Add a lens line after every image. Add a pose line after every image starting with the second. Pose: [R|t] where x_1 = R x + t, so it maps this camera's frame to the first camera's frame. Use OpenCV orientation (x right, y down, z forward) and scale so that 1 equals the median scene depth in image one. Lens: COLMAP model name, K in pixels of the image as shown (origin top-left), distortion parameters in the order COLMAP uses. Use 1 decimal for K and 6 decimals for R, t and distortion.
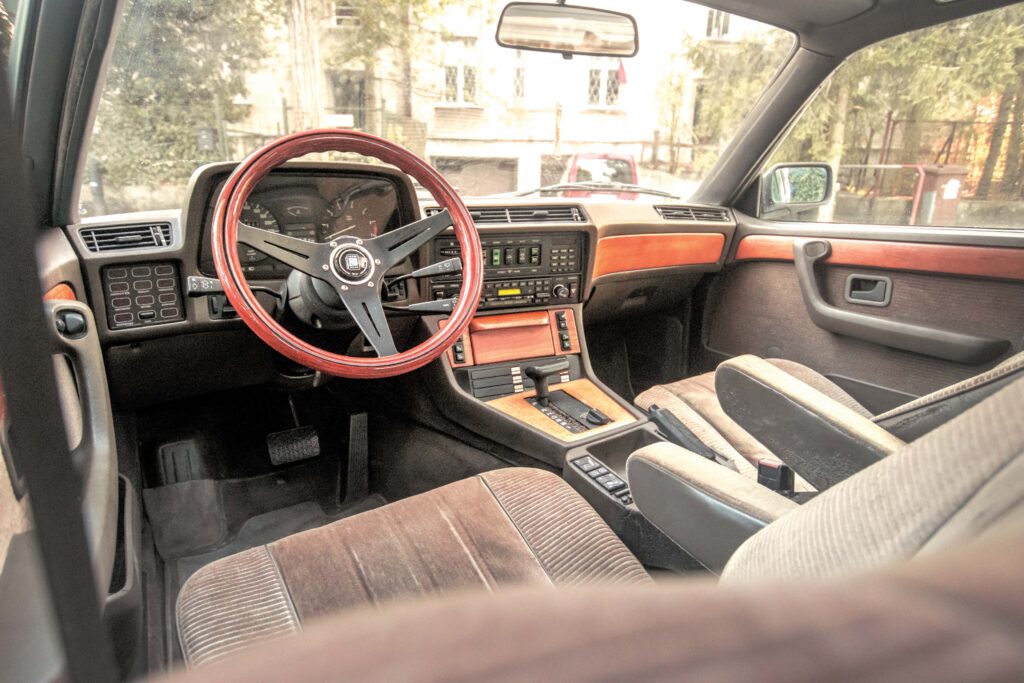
lens RADIAL K [[653.7, 0, 512.0], [0, 653.7, 341.5], [0, 0, 1]] dist [0.000272, 0.000004]
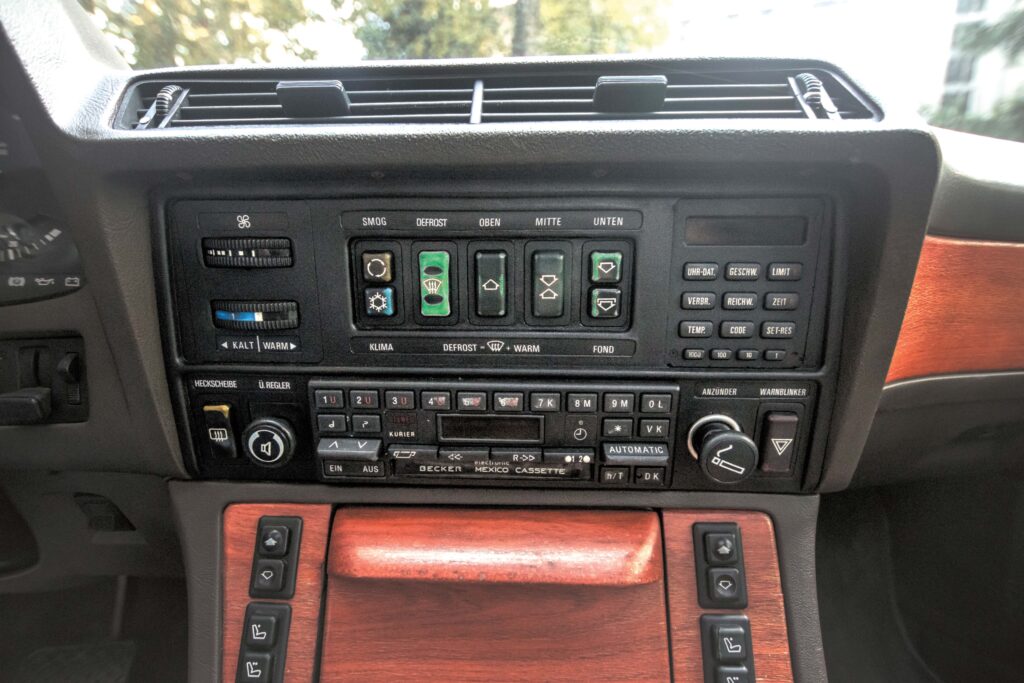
lens RADIAL K [[496.4, 0, 512.0], [0, 496.4, 341.5], [0, 0, 1]] dist [-0.018576, -0.000190]
pose [[0.923369, 0.058831, -0.379380, 0.071537], [-0.102629, 0.990051, -0.096260, -0.089750], [0.369943, 0.127819, 0.920220, 0.814944]]
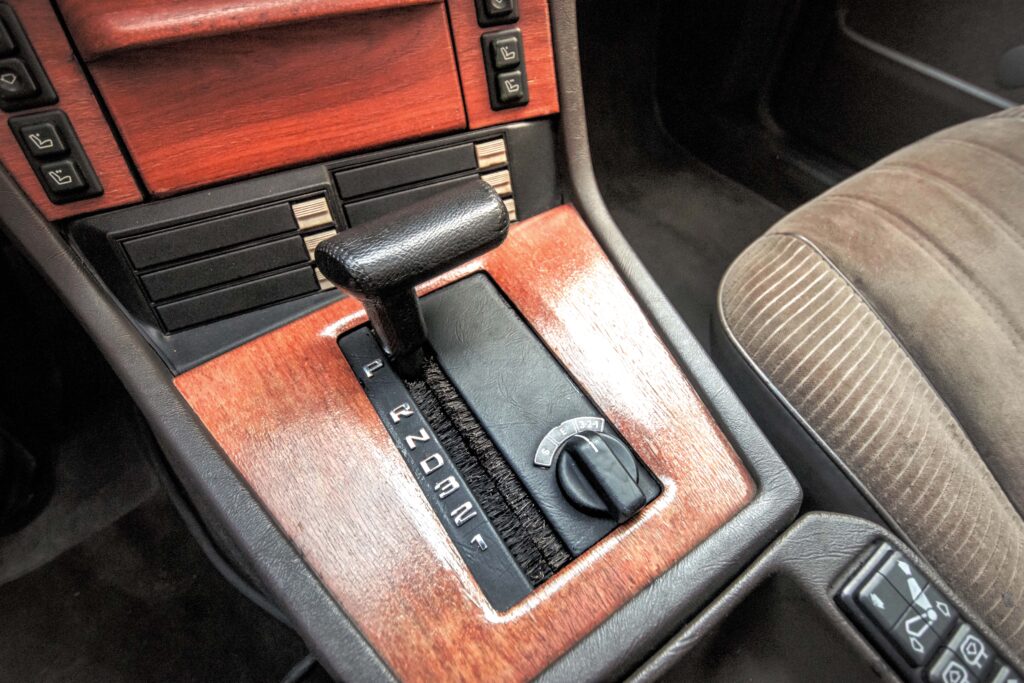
lens RADIAL K [[533.7, 0, 512.0], [0, 533.7, 341.5], [0, 0, 1]] dist [-0.014952, 0.000142]
pose [[0.999735, -0.008398, 0.021418, 0.080029], [-0.006459, 0.791081, 0.611678, -0.047723], [-0.022081, -0.611654, 0.790817, 0.771339]]
